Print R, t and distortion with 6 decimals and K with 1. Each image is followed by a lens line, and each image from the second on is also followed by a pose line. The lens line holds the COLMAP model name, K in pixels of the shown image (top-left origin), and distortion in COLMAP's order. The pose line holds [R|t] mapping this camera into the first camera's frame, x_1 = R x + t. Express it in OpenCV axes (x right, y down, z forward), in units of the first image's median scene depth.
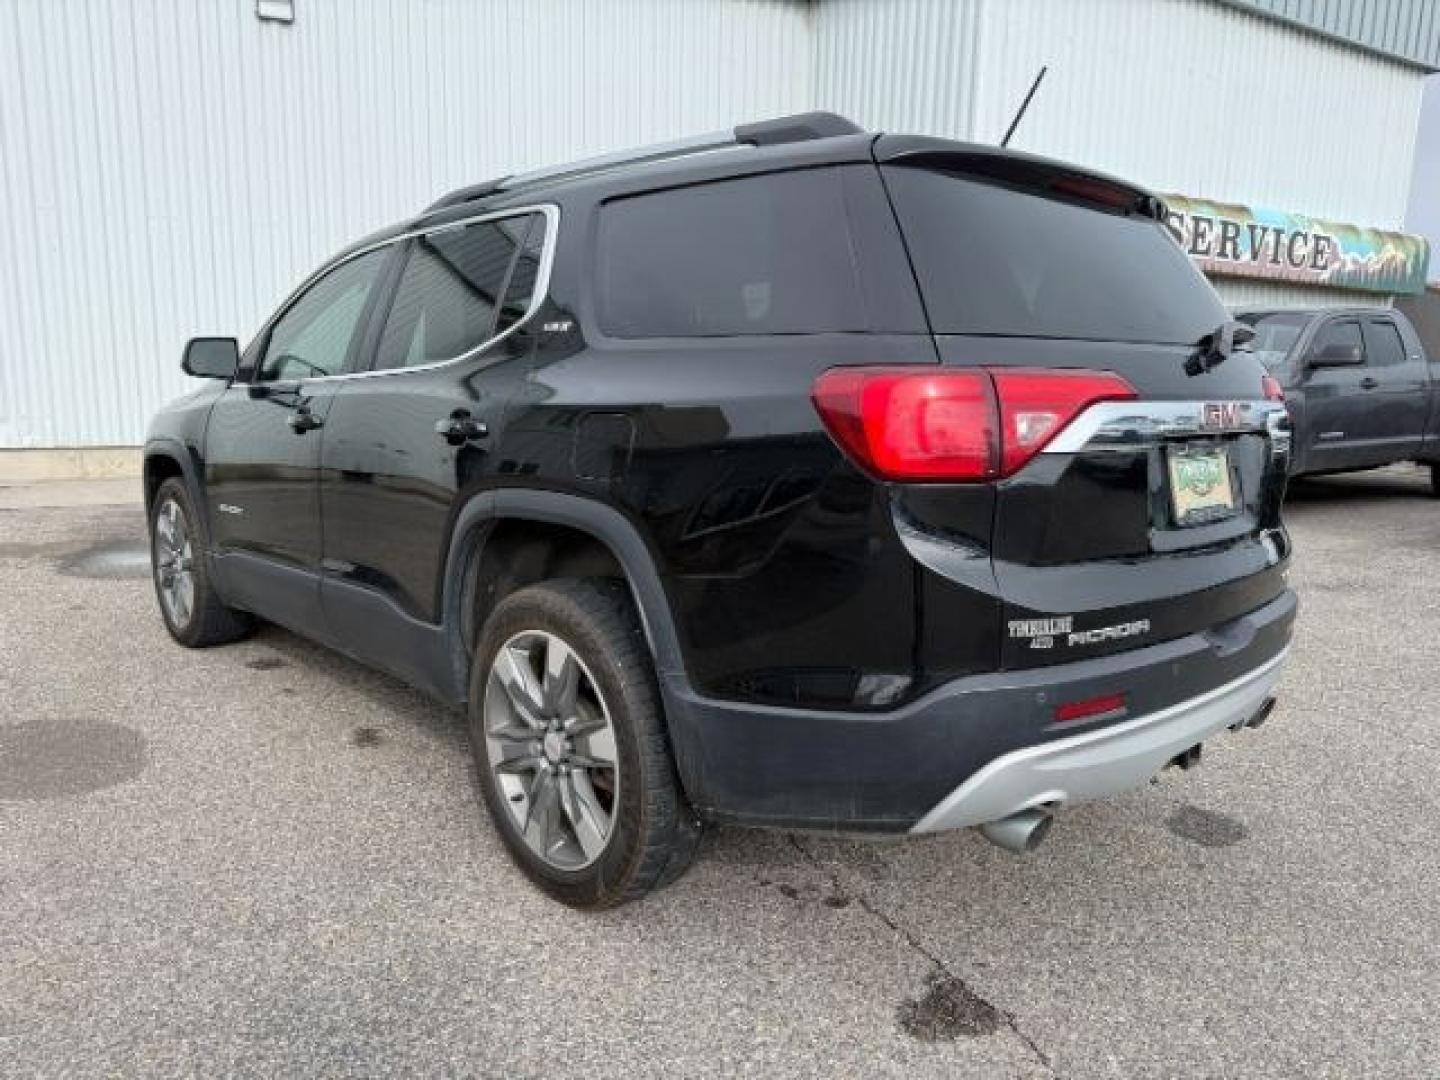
lens RADIAL K [[1040.9, 0, 709.2], [0, 1040.9, 542.6], [0, 0, 1]] dist [0.002636, -0.009839]
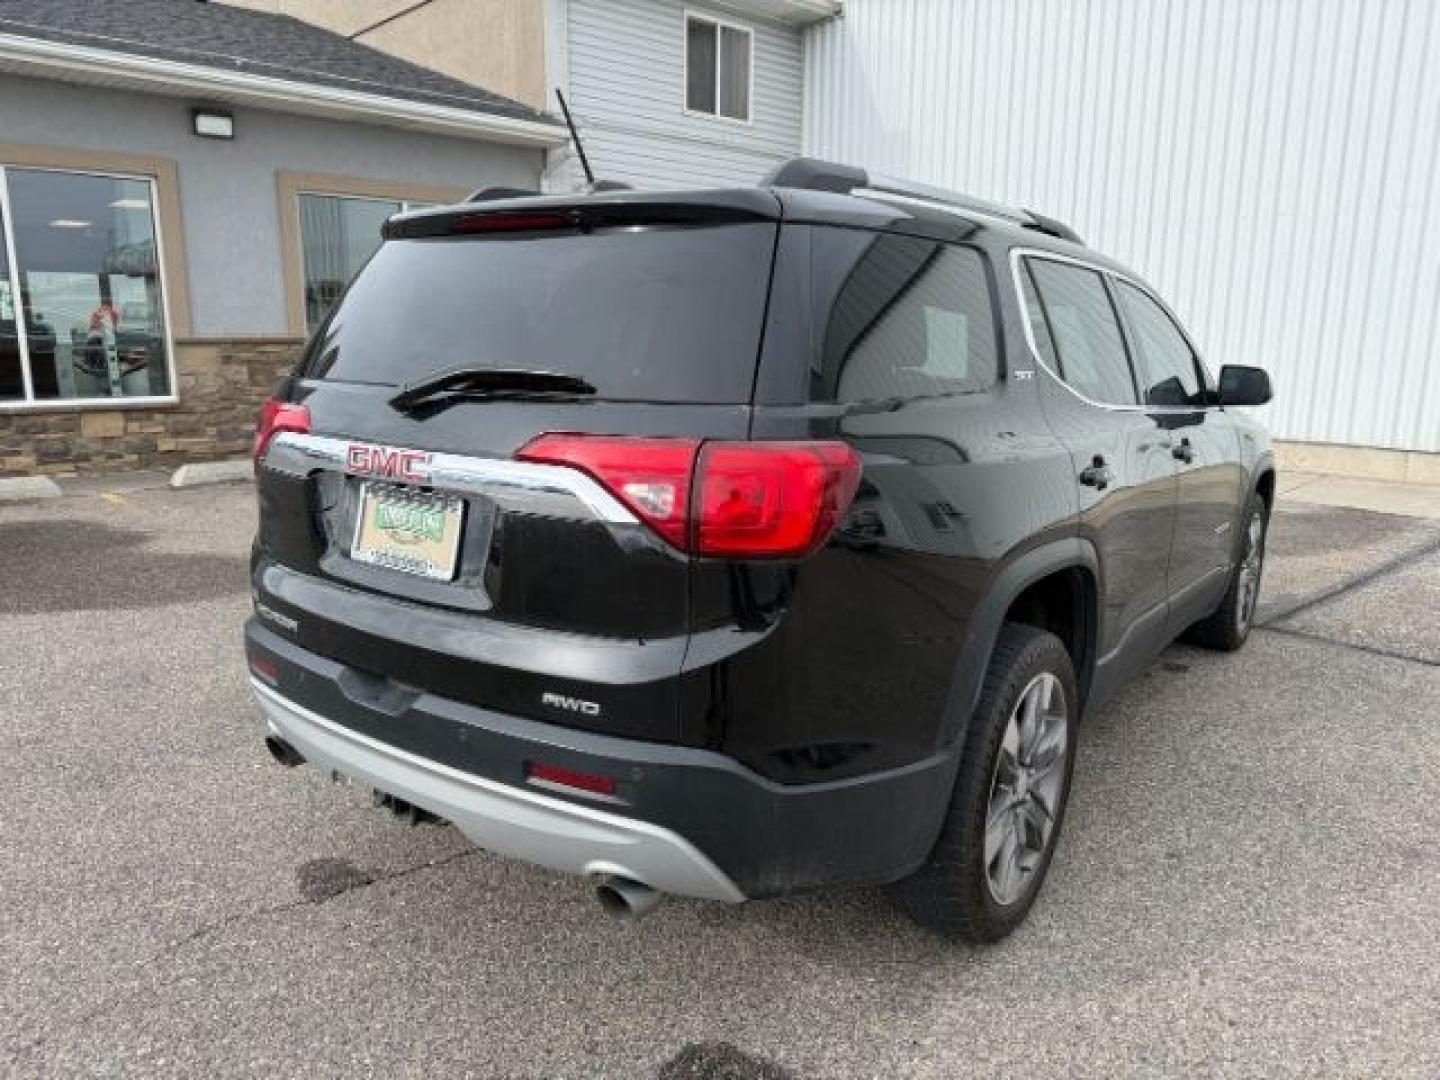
lens RADIAL K [[1040.9, 0, 709.2], [0, 1040.9, 542.6], [0, 0, 1]] dist [0.002636, -0.009839]
pose [[0.165687, 0.177578, -0.970059, 2.159521], [-0.166880, 0.974517, 0.149891, -0.352634], [0.971956, 0.137048, 0.191099, 1.631068]]
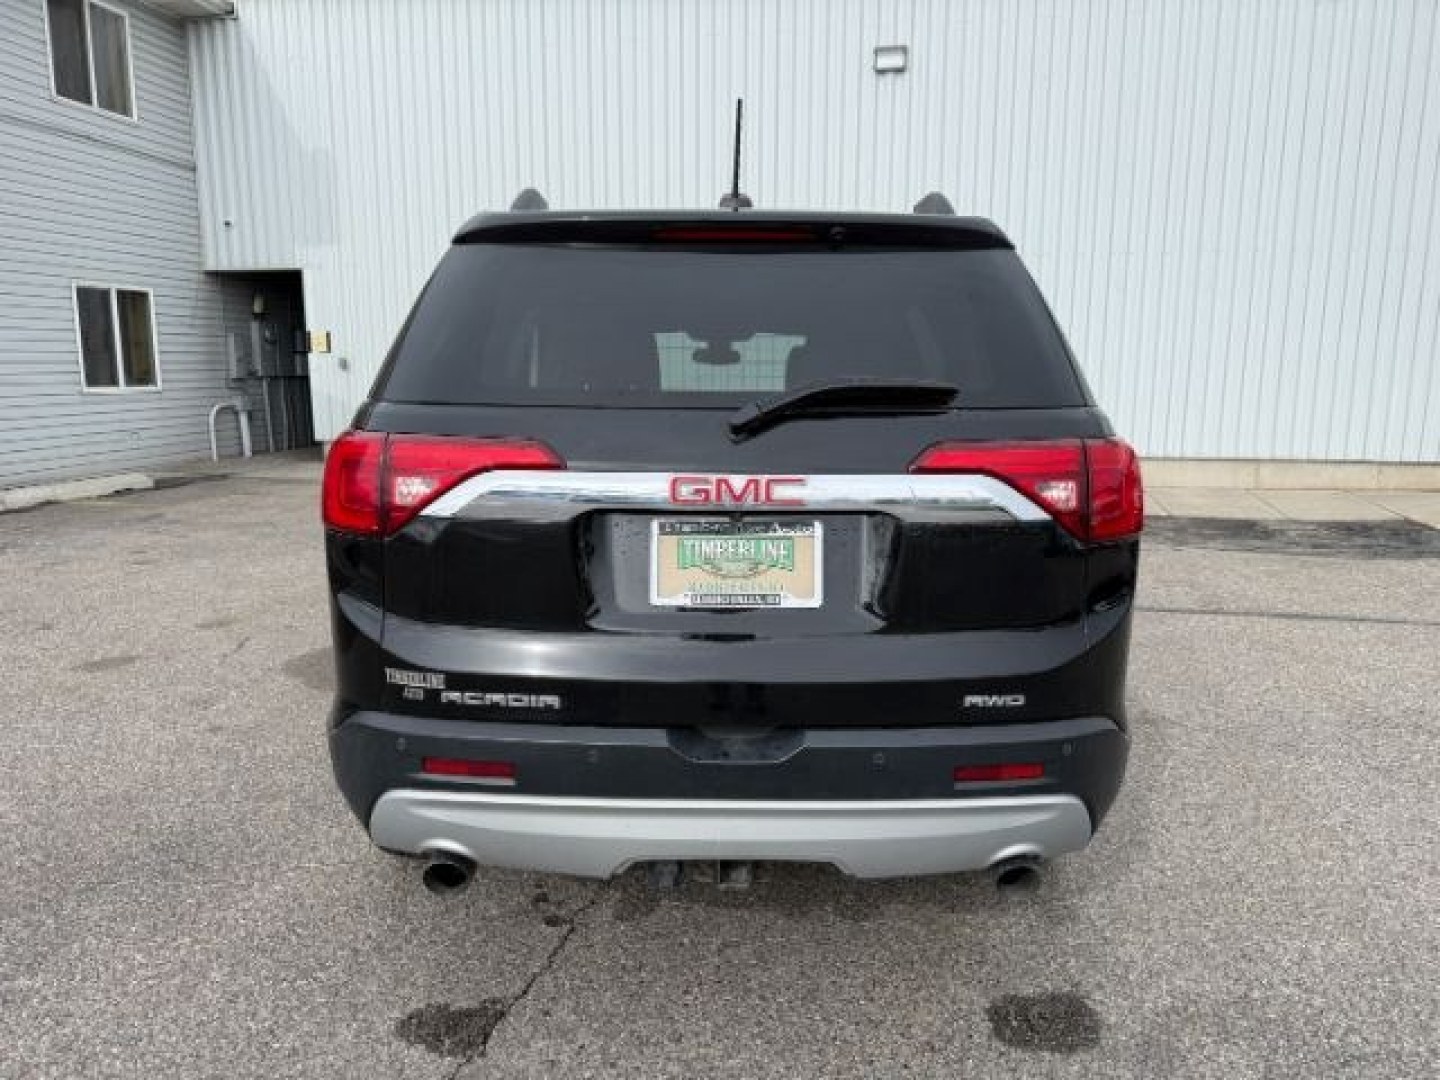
lens RADIAL K [[1040.9, 0, 709.2], [0, 1040.9, 542.6], [0, 0, 1]] dist [0.002636, -0.009839]
pose [[0.729583, 0.096759, -0.677013, 1.551868], [-0.100038, 0.994392, 0.034313, -0.153211], [0.676536, 0.042693, 0.735171, 0.521599]]
